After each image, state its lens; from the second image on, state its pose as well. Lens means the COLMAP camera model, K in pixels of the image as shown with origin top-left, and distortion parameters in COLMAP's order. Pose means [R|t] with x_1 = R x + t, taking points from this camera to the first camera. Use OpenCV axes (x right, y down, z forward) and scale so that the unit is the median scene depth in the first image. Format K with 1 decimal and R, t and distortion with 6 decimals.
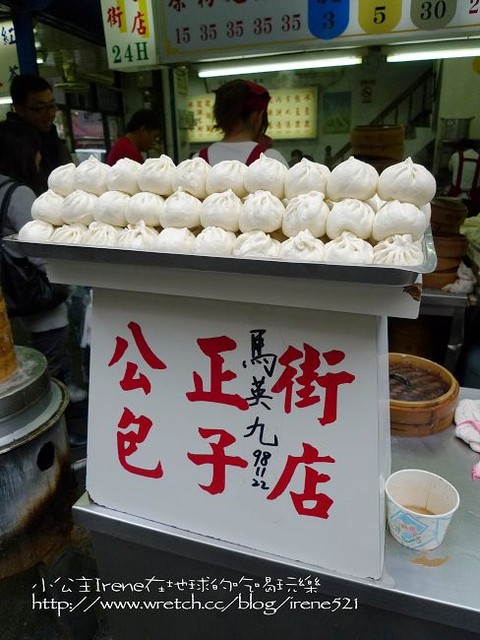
lens RADIAL K [[457.8, 0, 240.0], [0, 457.8, 320.0], [0, 0, 1]] dist [-0.011379, -0.026071]
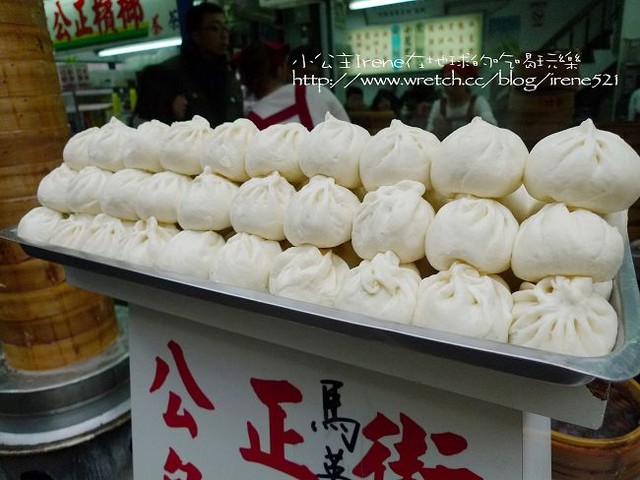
lens RADIAL K [[457.8, 0, 320.0], [0, 457.8, 240.0], [0, 0, 1]] dist [-0.011379, -0.026071]
pose [[0.984831, 0.019058, -0.172468, 0.124889], [-0.023092, 0.999504, -0.021414, -0.155303], [0.171975, 0.025072, 0.984782, 0.341890]]
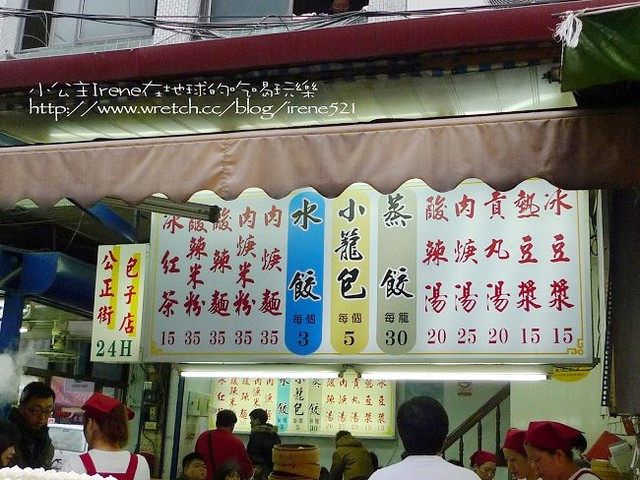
lens RADIAL K [[859.5, 0, 320.0], [0, 859.5, 240.0], [0, 0, 1]] dist [-0.019347, -0.042061]
pose [[0.997131, 0.058542, -0.047984, 1.536225], [-0.075305, 0.831413, -0.550529, 1.108844], [0.007665, 0.552563, 0.833436, -3.704381]]
